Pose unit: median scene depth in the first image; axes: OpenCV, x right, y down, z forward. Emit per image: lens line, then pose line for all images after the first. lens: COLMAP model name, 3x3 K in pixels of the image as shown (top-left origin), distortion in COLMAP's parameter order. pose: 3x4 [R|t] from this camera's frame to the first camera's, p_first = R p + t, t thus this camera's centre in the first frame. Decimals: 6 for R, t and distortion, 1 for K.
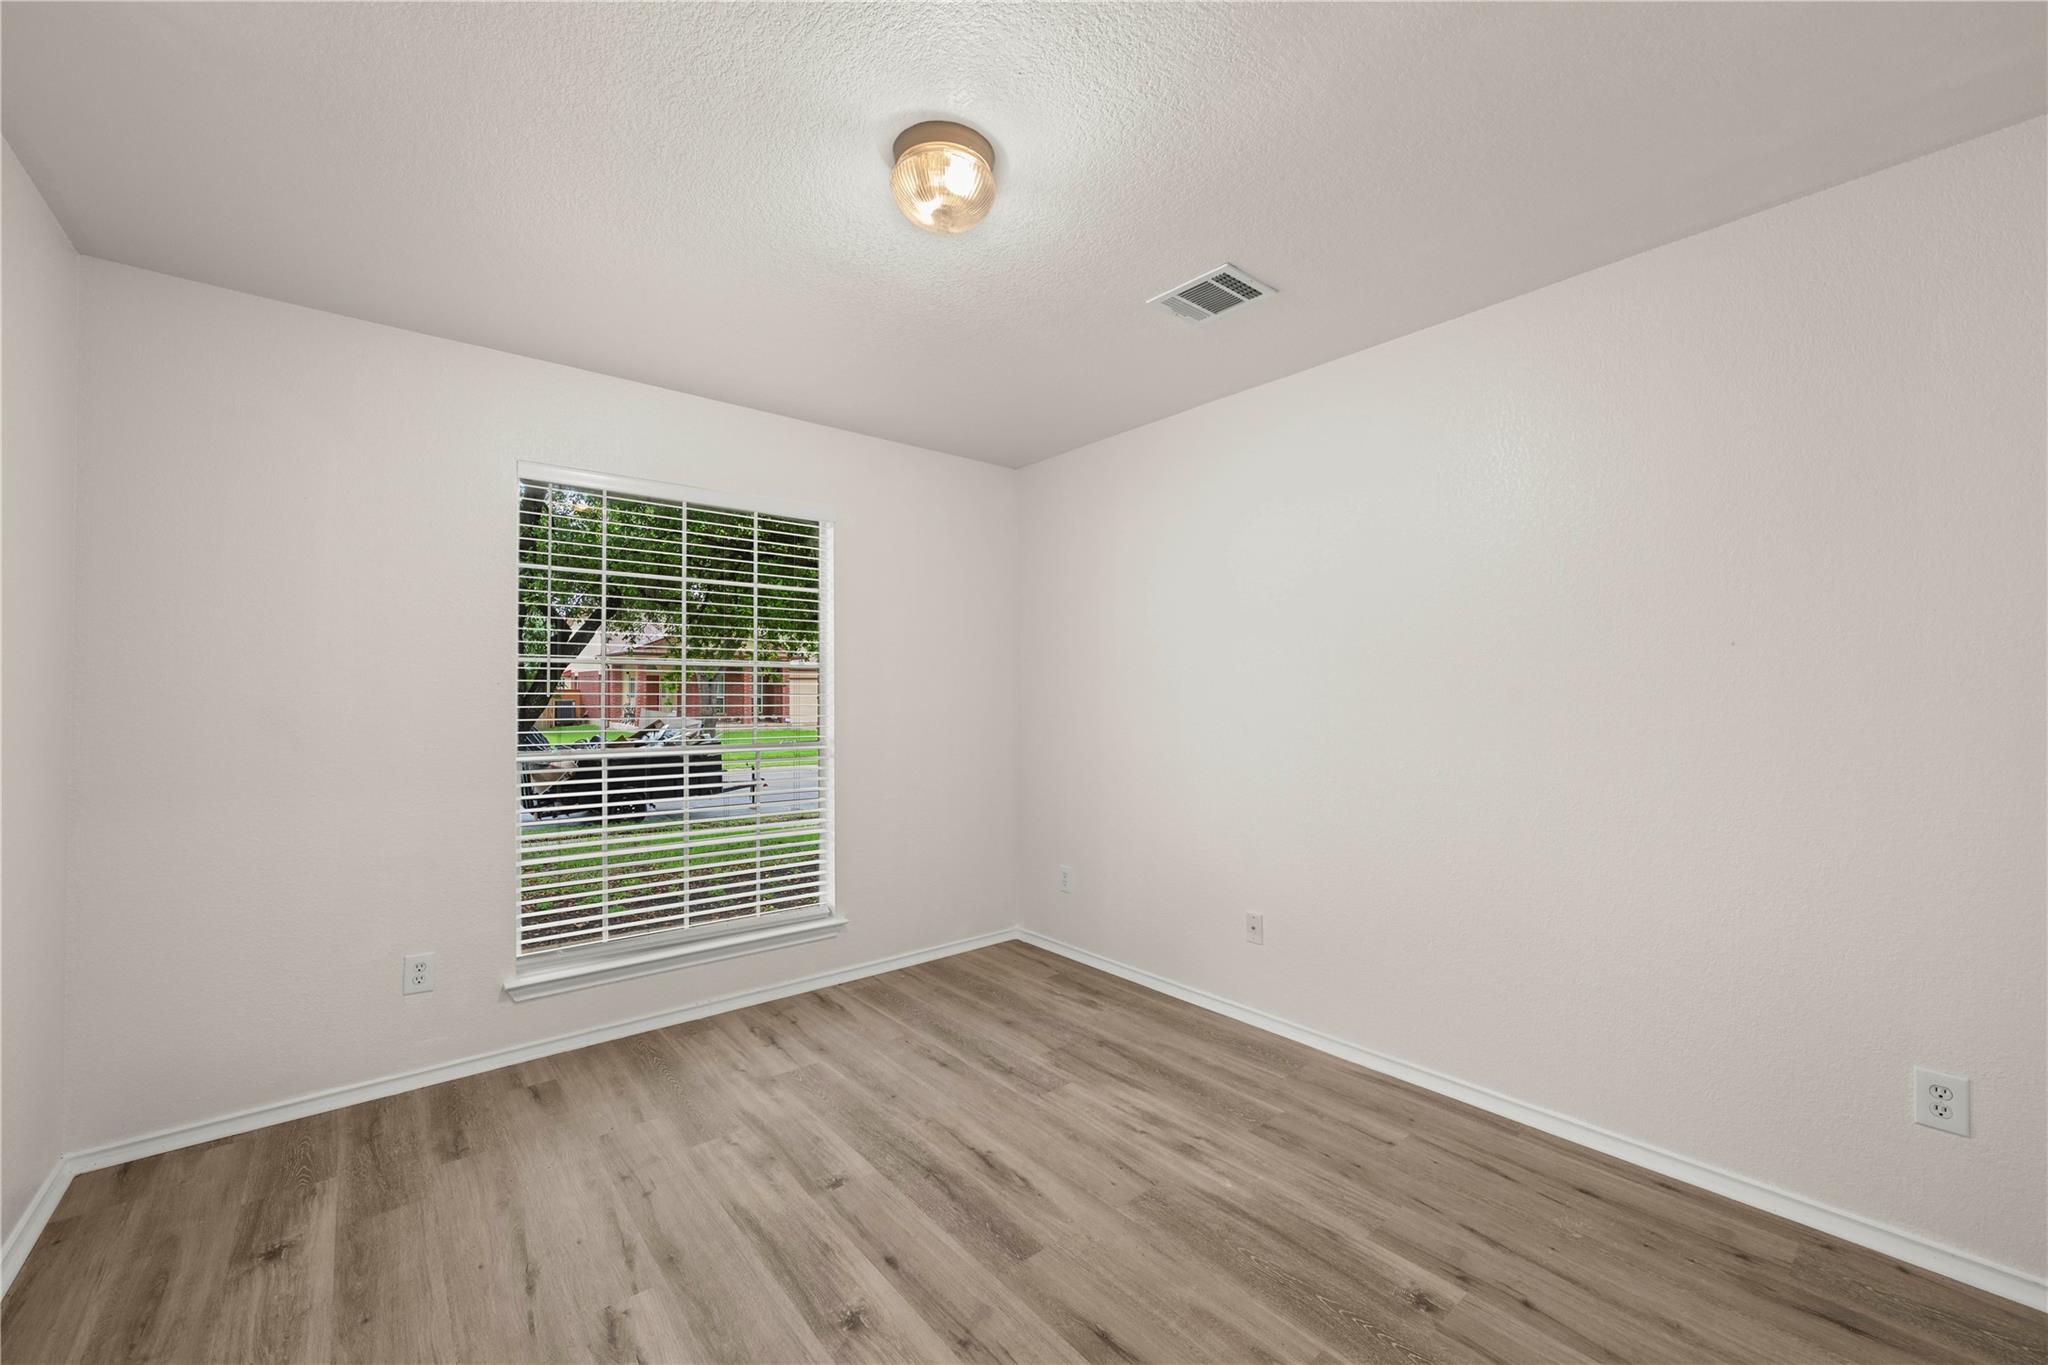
lens RADIAL K [[810.8, 0, 1026.0], [0, 810.8, 691.4], [0, 0, 1]] dist [0.000804, -0.000200]
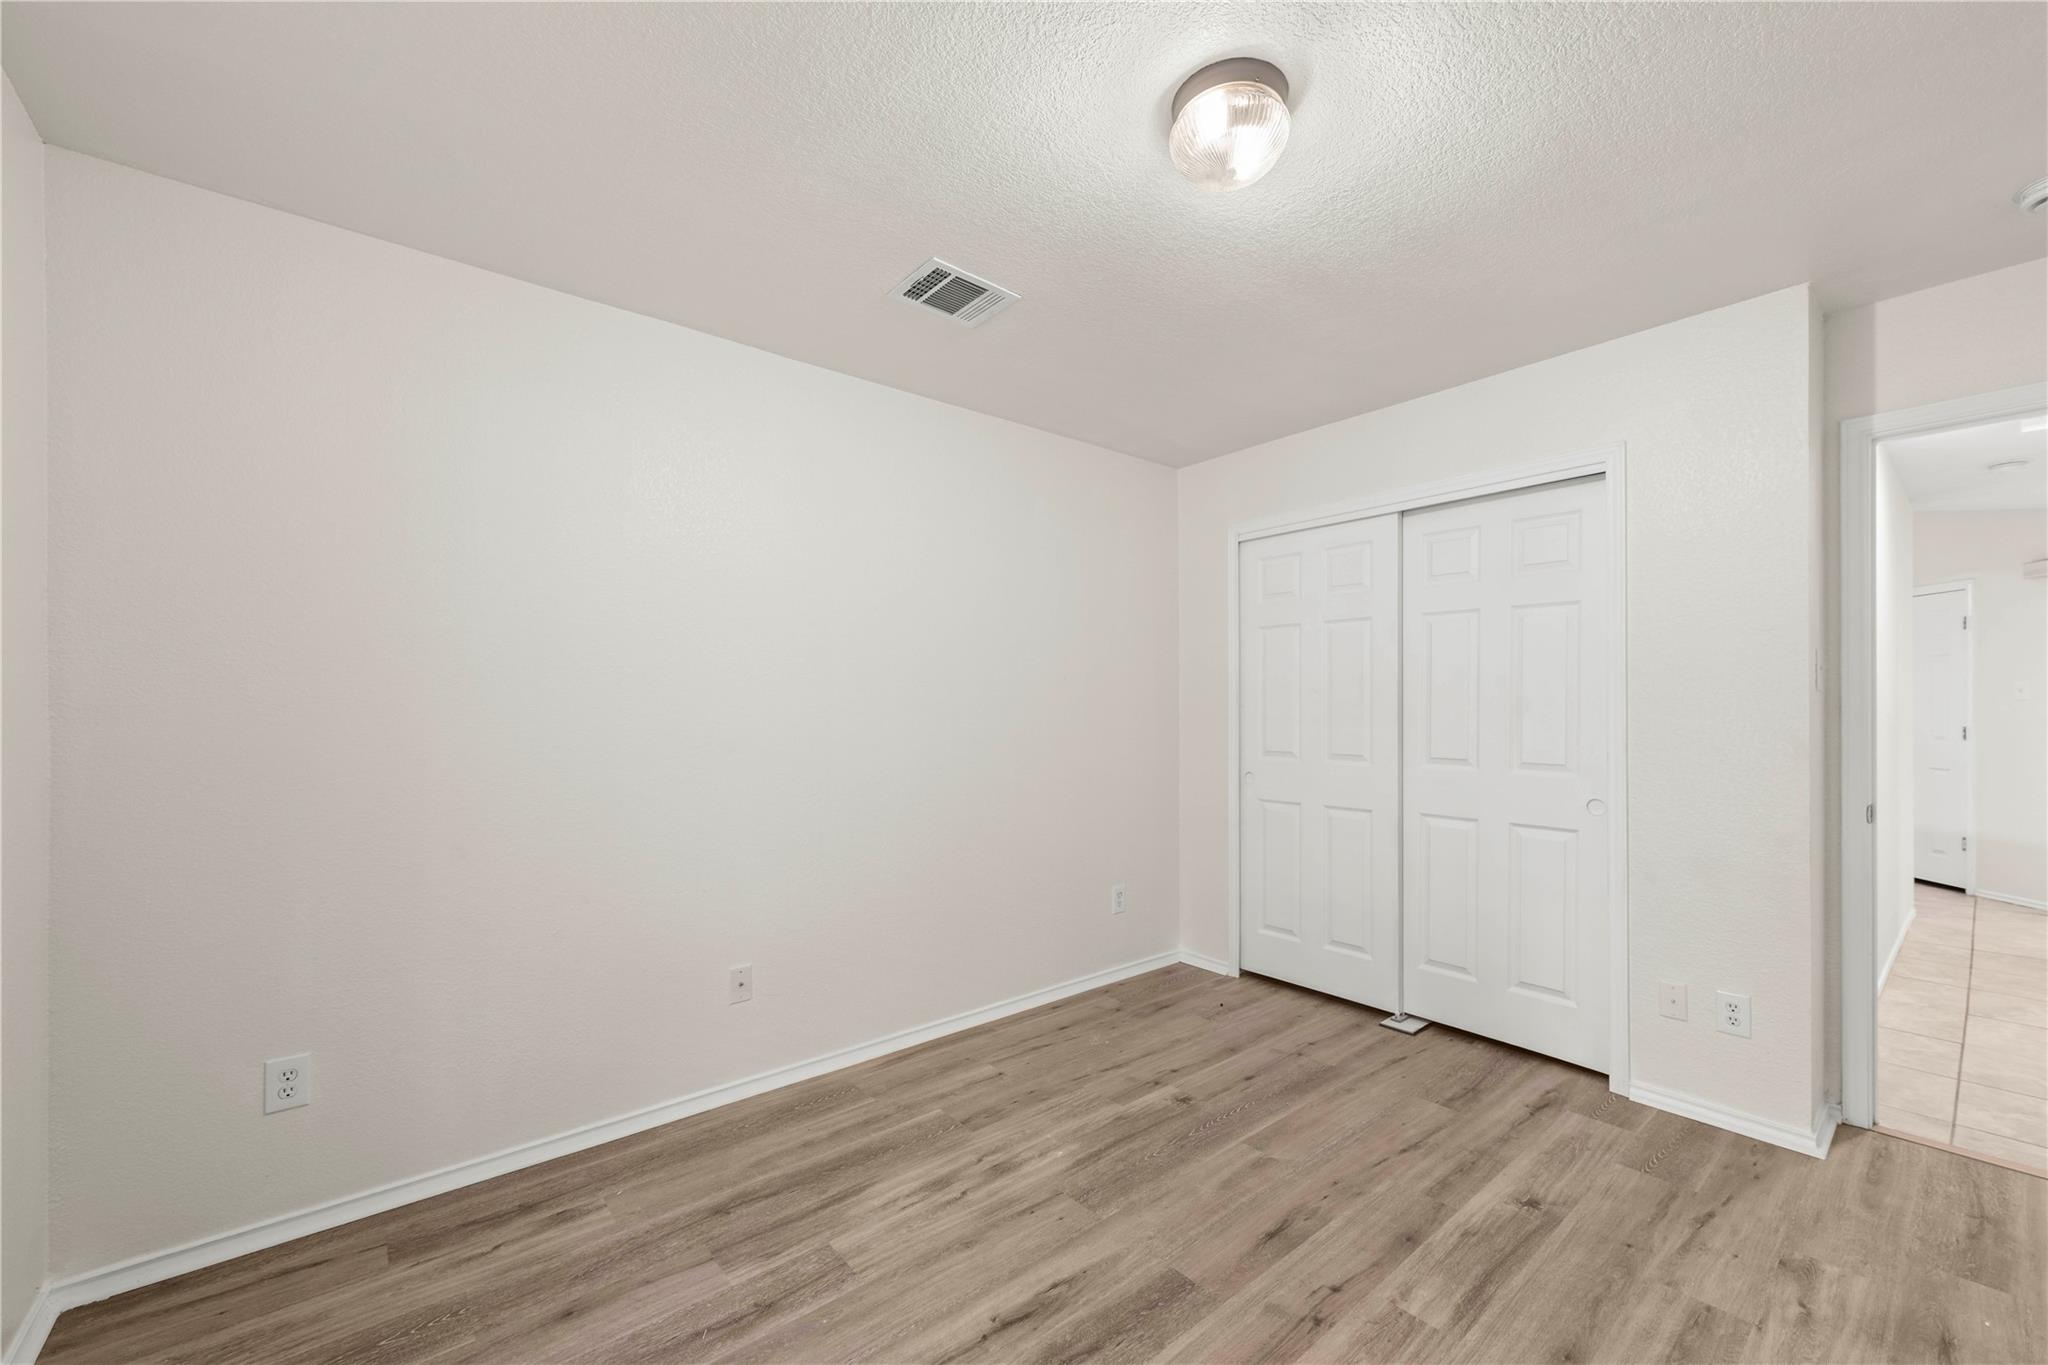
lens RADIAL K [[810.8, 0, 1055.1], [0, 810.8, 703.5], [0, 0, 1]] dist [0.000804, -0.000200]
pose [[-0.016609, 0.008262, 0.999828, -0.811660], [-0.002541, 0.999962, -0.008305, 0.008582], [-0.999859, -0.002678, -0.016588, 0.976873]]
